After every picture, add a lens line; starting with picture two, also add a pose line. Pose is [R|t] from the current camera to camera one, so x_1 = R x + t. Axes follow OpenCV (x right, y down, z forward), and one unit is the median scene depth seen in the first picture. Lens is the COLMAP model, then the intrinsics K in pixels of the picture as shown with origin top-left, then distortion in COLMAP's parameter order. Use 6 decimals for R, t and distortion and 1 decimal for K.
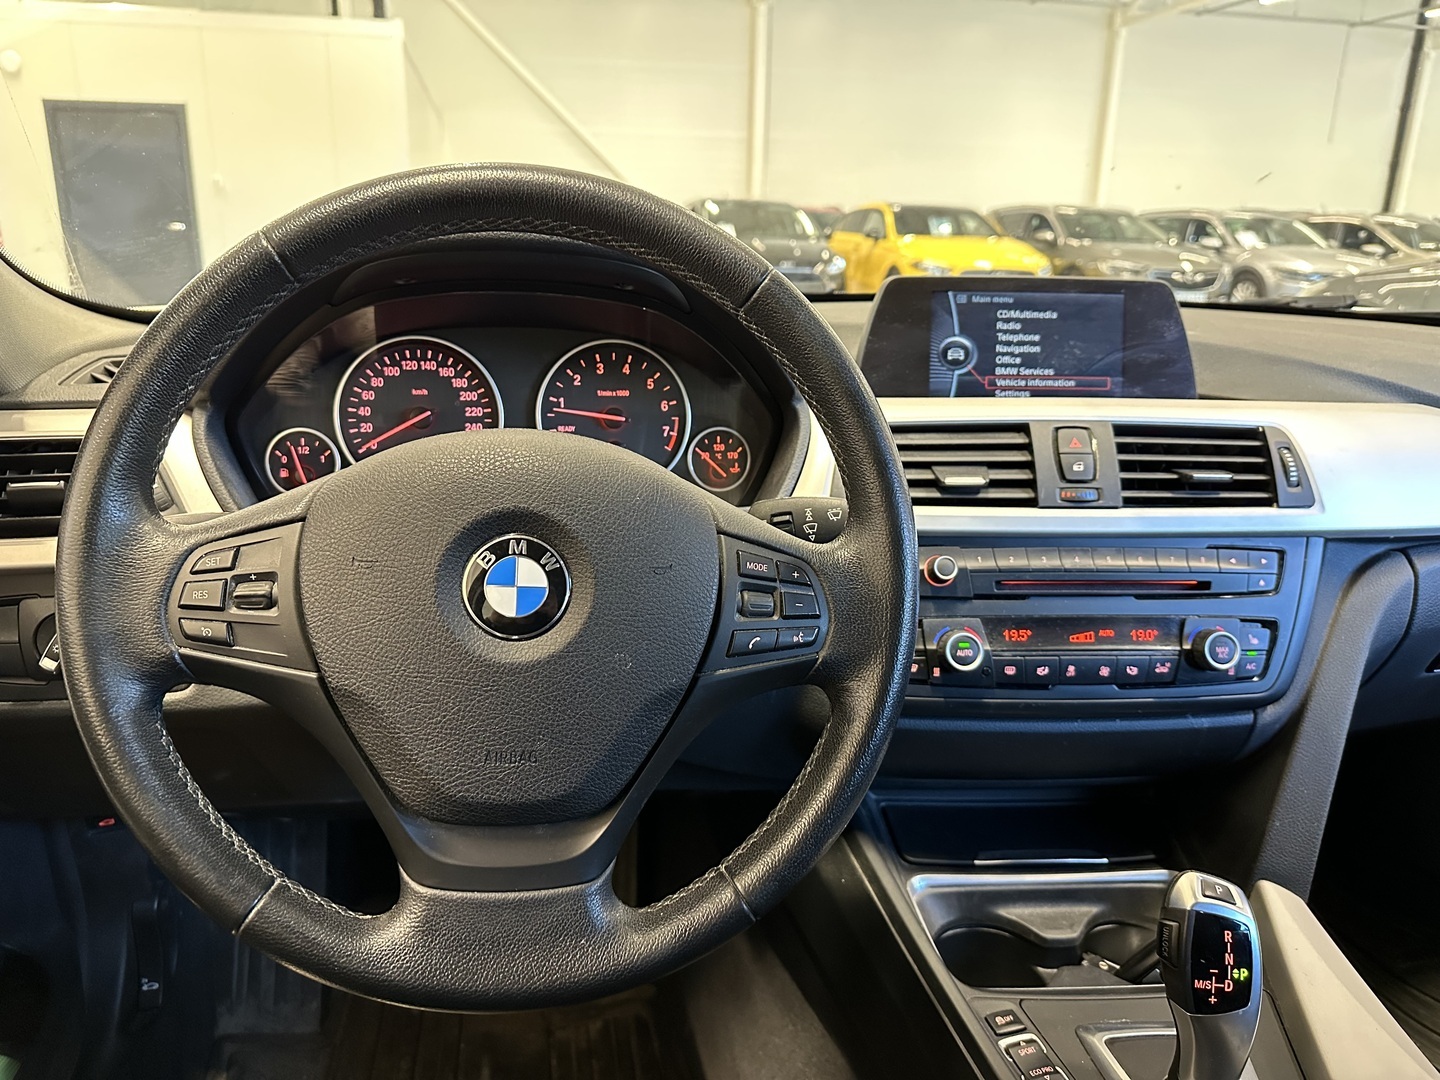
lens RADIAL K [[1031.2, 0, 720.0], [0, 1031.2, 540.0], [0, 0, 1]] dist [0.001310, -0.000666]
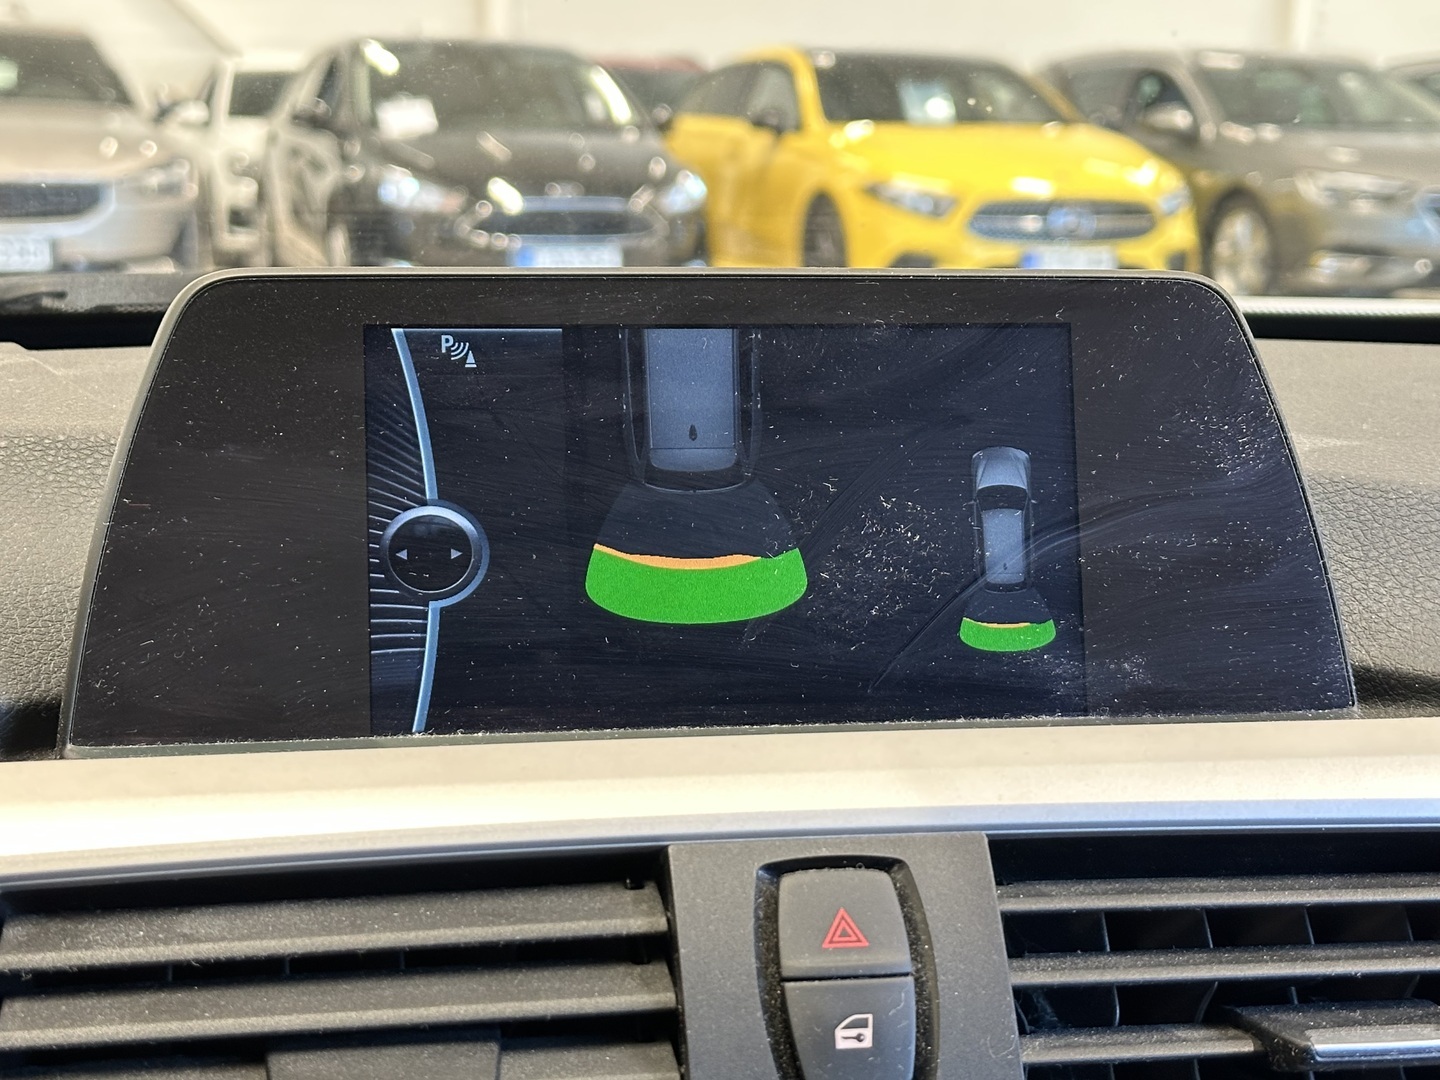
lens RADIAL K [[2471.7, 0, 720.0], [0, 2471.7, 540.0], [0, 0, 1]] dist [-0.002706, 1.214320]
pose [[0.993876, -0.023847, 0.107895, 0.225085], [0.036643, 0.992311, -0.118219, -0.105034], [-0.104246, 0.121448, 0.987108, 0.355945]]
